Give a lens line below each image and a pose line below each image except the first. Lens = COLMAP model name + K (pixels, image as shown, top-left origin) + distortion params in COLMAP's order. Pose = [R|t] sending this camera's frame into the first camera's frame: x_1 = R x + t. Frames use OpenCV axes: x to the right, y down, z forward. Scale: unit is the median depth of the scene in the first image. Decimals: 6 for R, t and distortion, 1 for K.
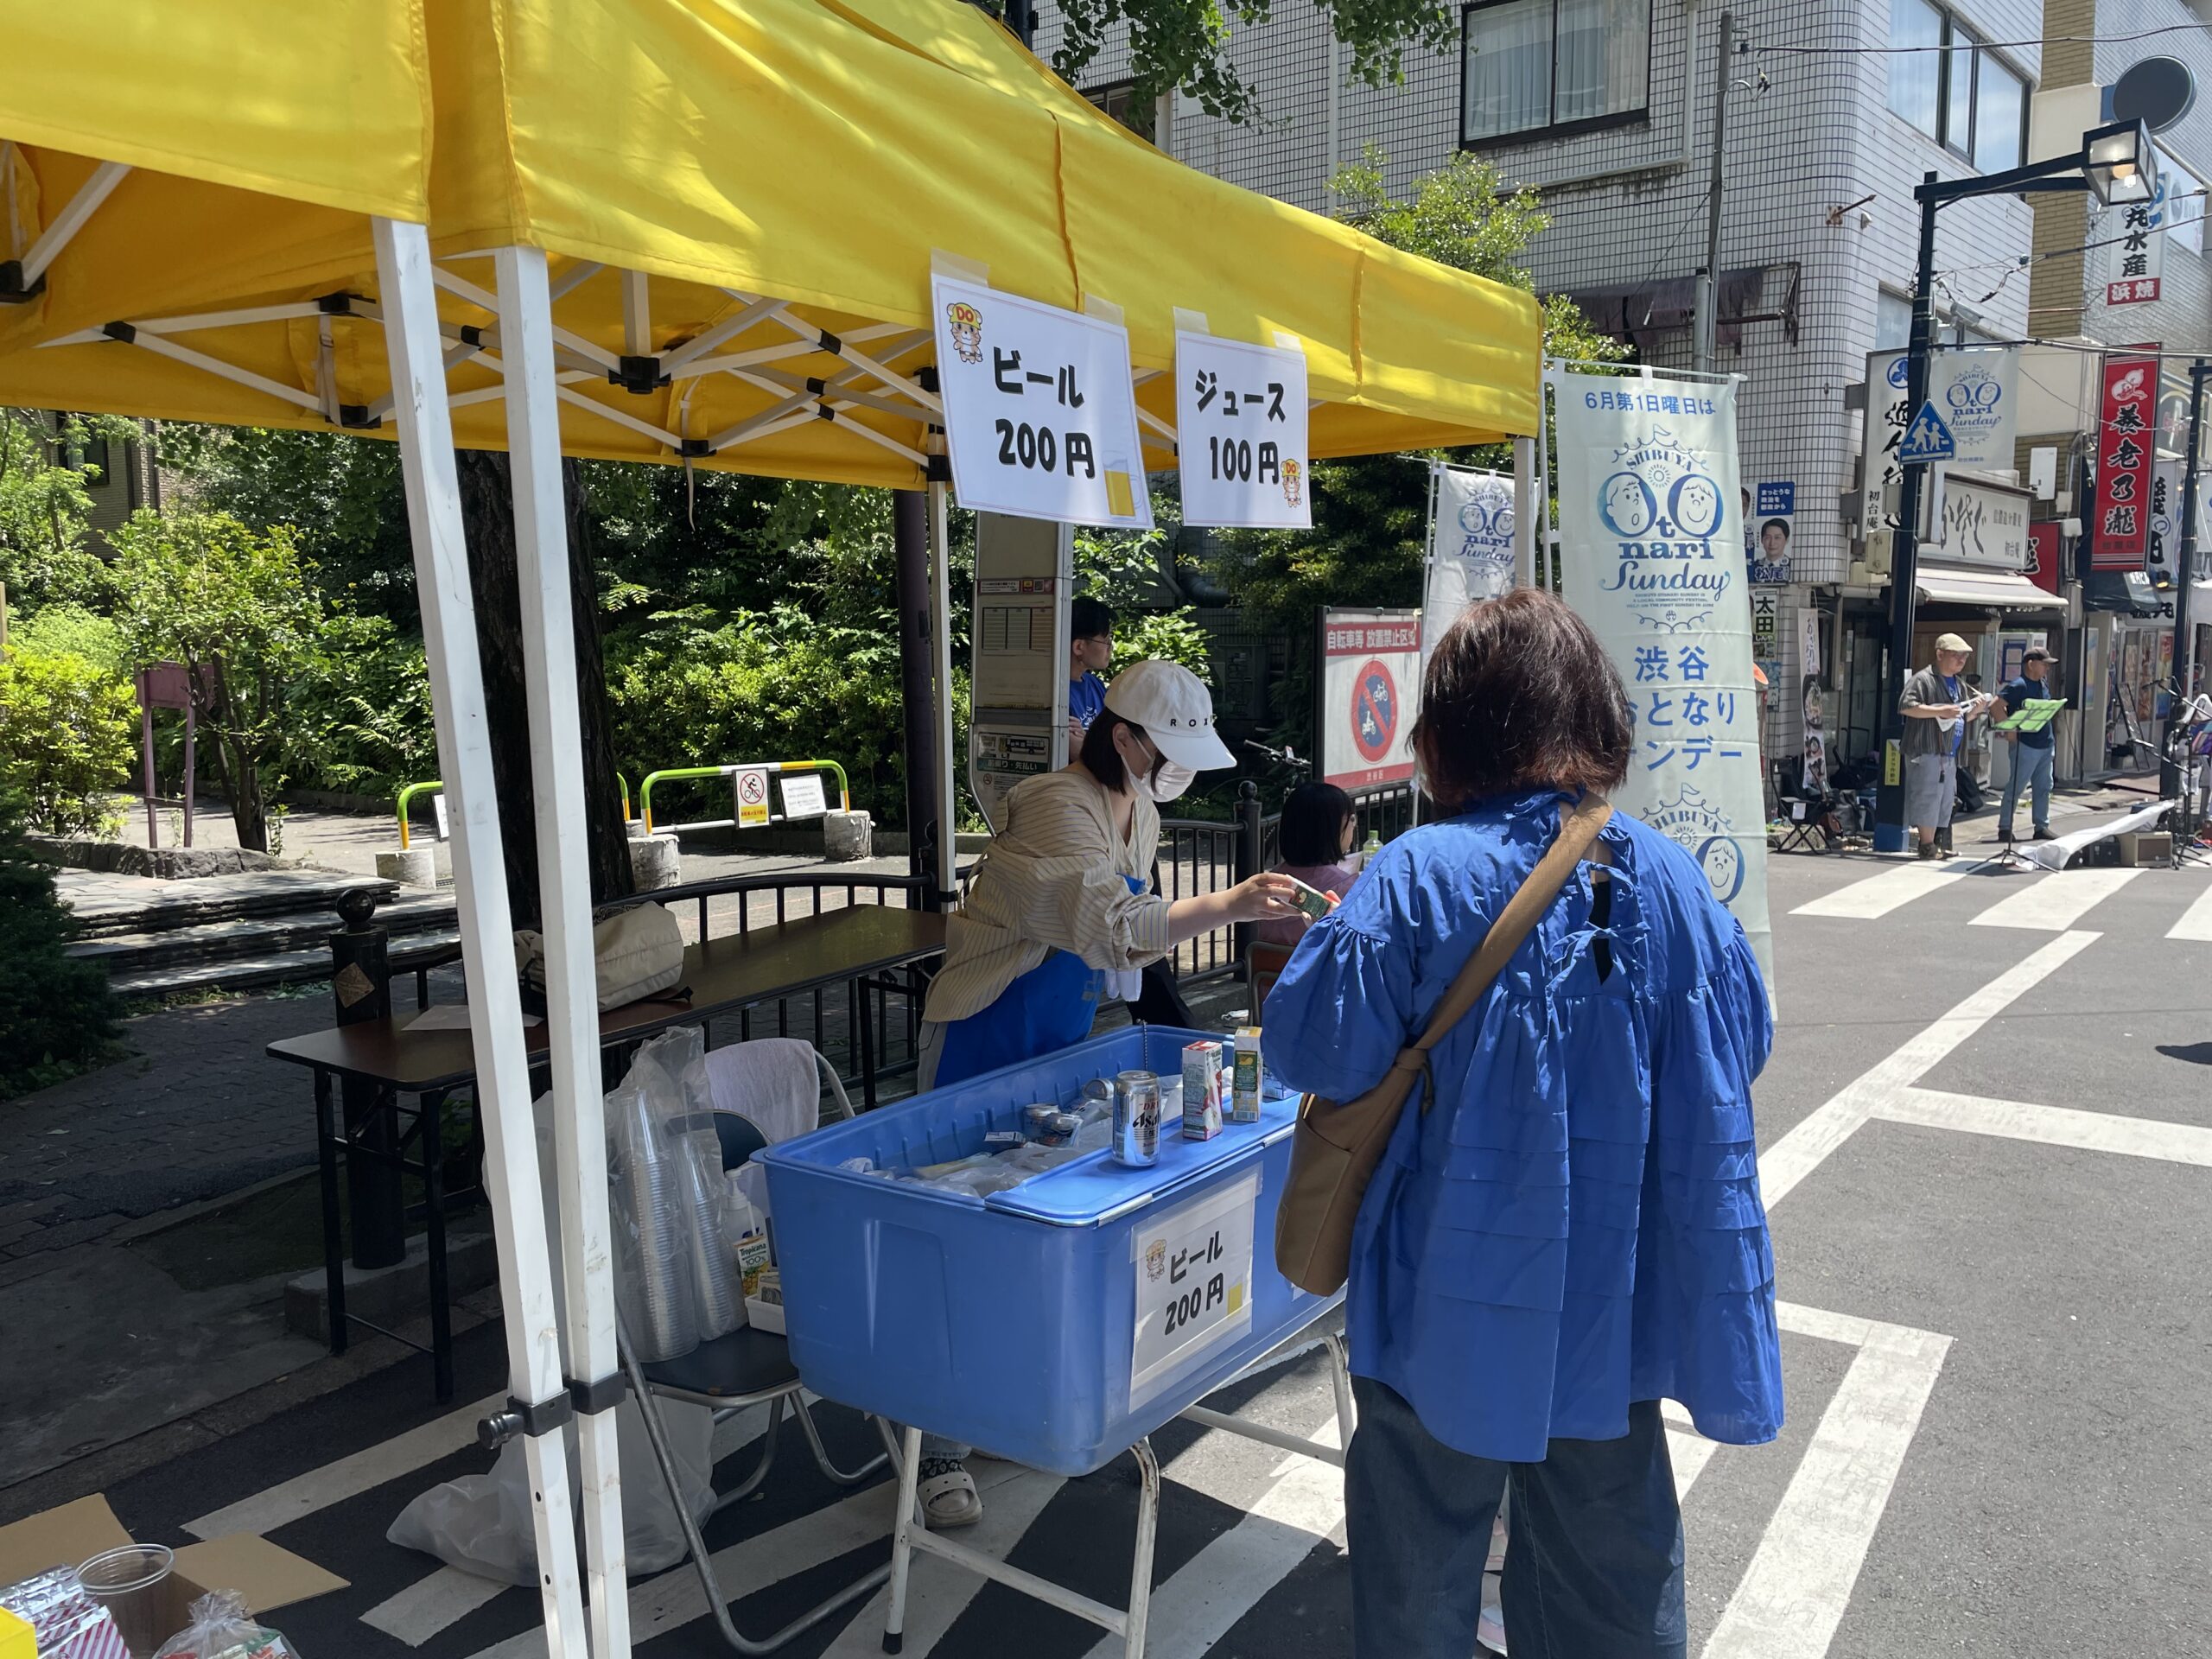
lens RADIAL K [[1676.5, 0, 1106.0], [0, 1676.5, 829.5], [0, 0, 1]] dist [0.081226, -0.094230]
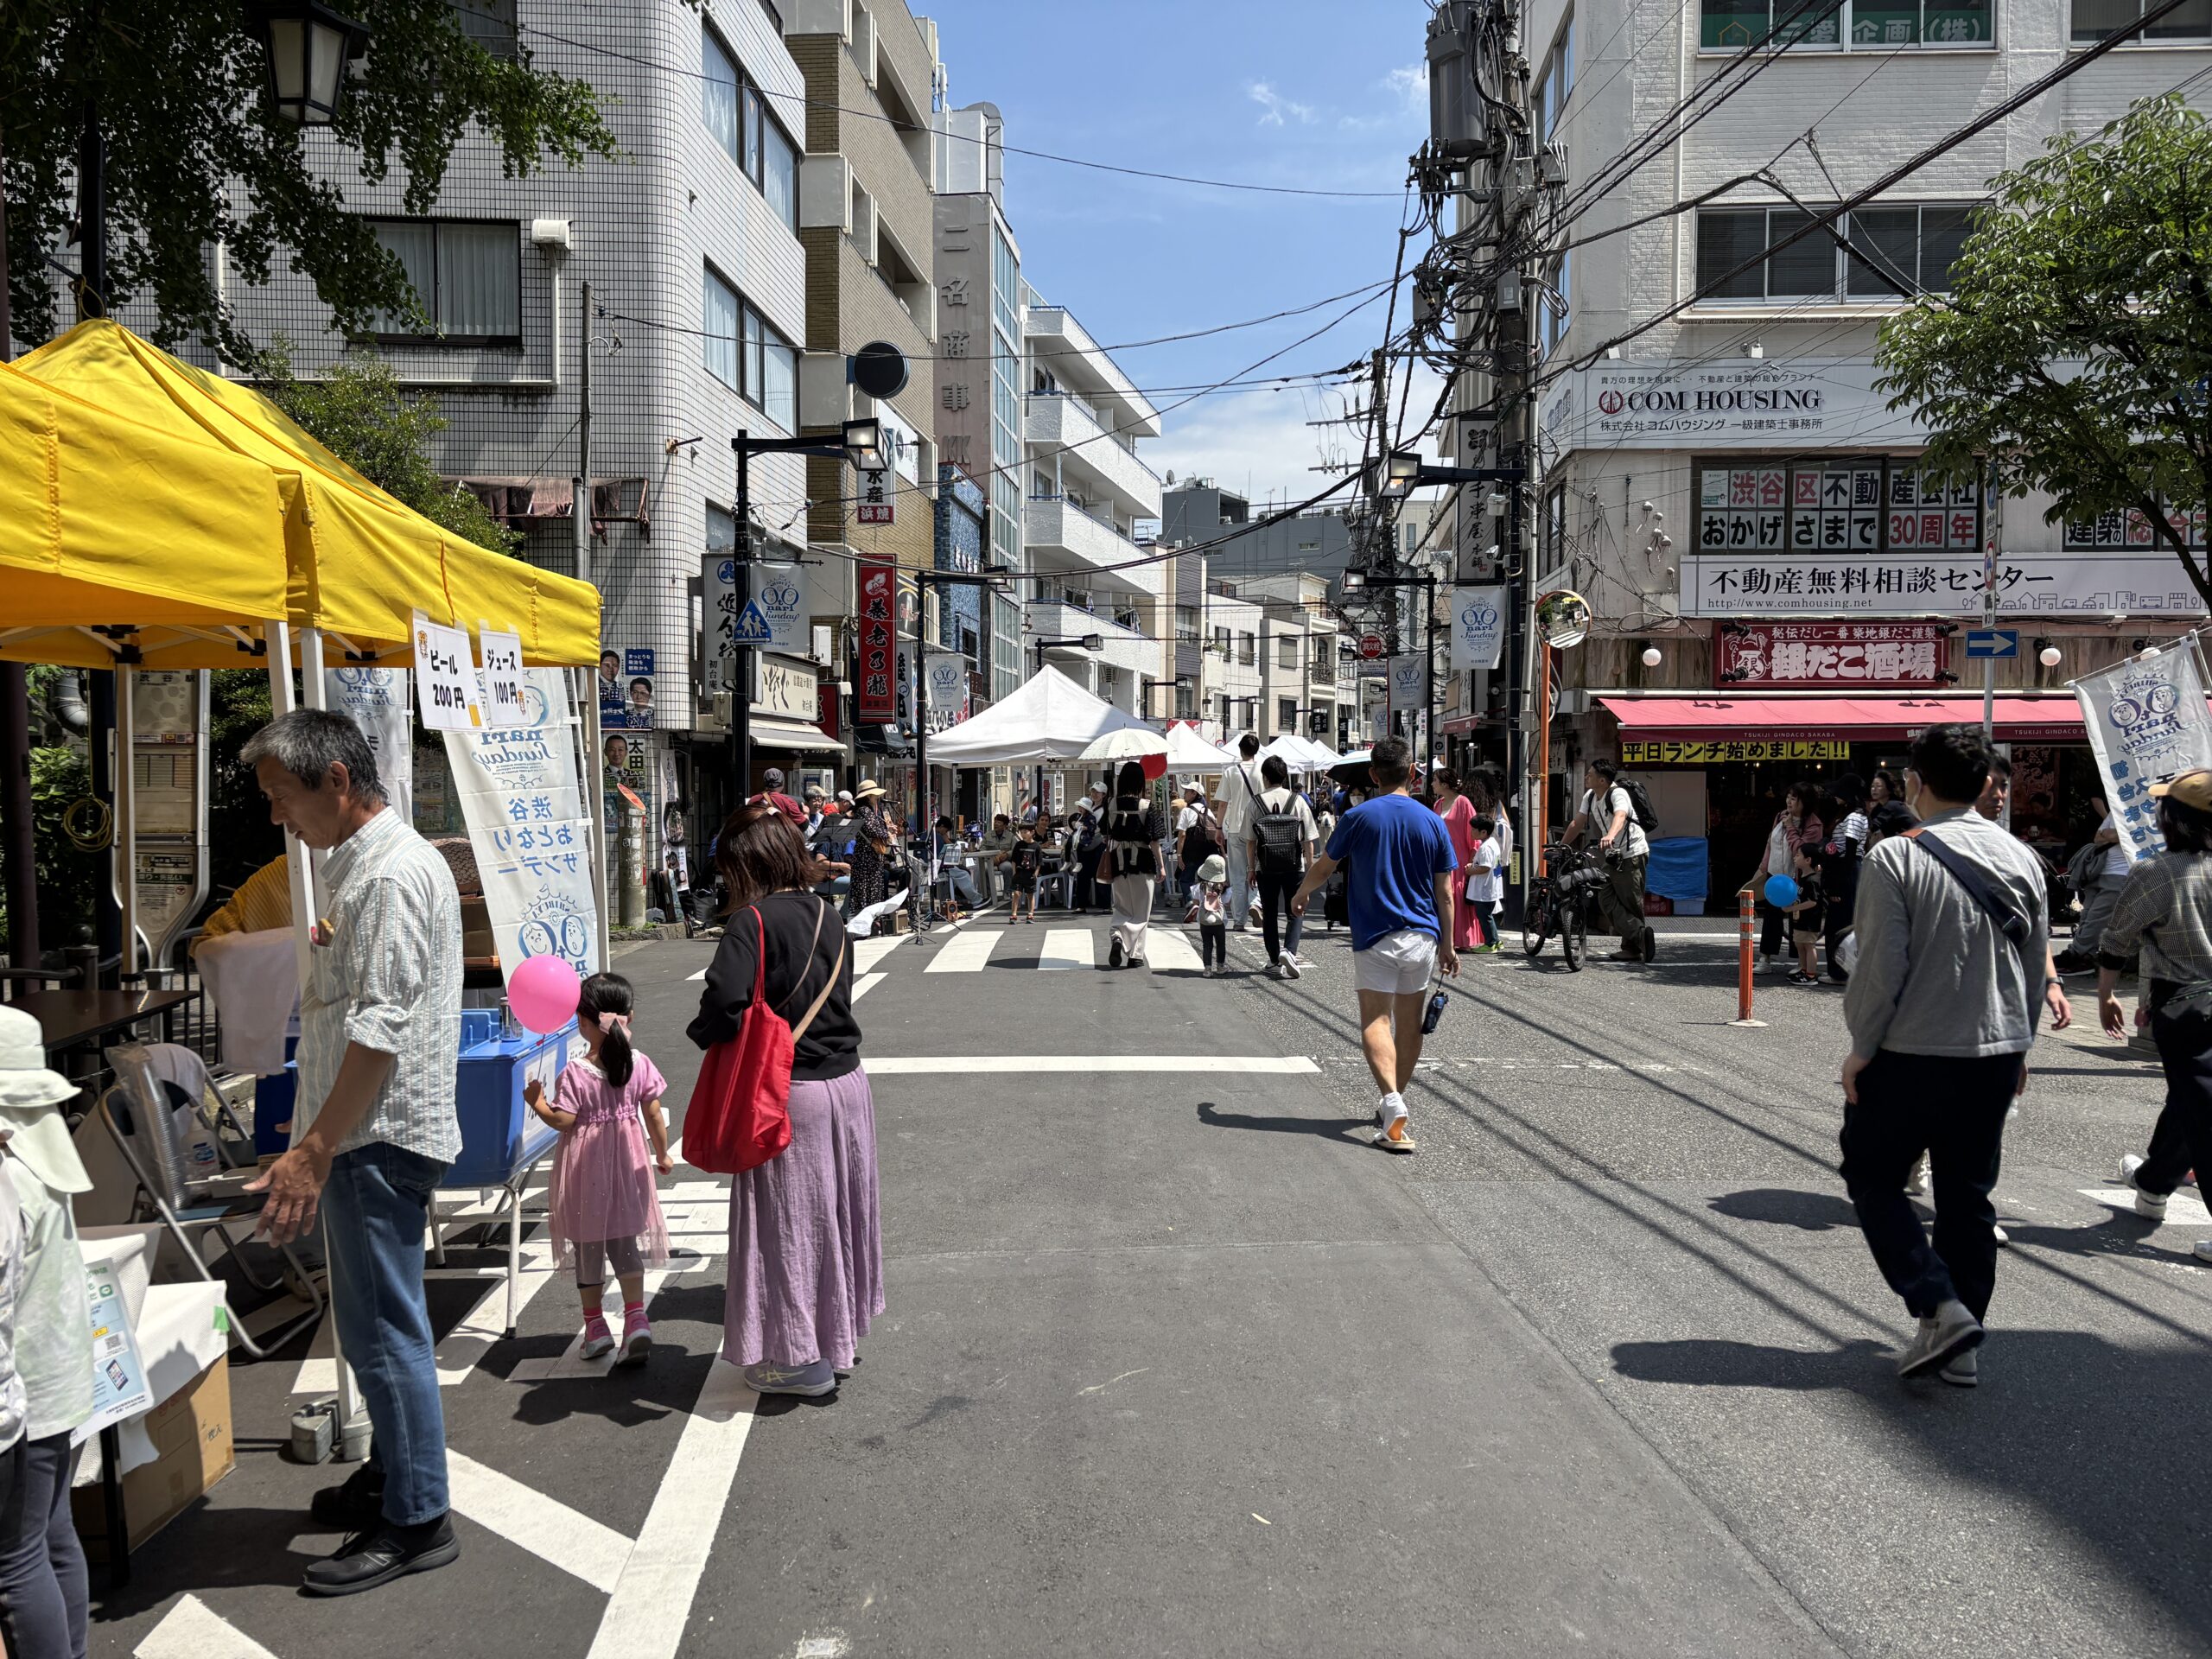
lens RADIAL K [[1756.3, 0, 1106.0], [0, 1756.3, 829.5], [0, 0, 1]] dist [0.041029, -0.090979]
pose [[0.787561, -0.016806, 0.616008, -0.132892], [0.063529, 0.996516, -0.054034, 0.018669], [-0.612954, 0.081690, 0.785885, -0.212155]]
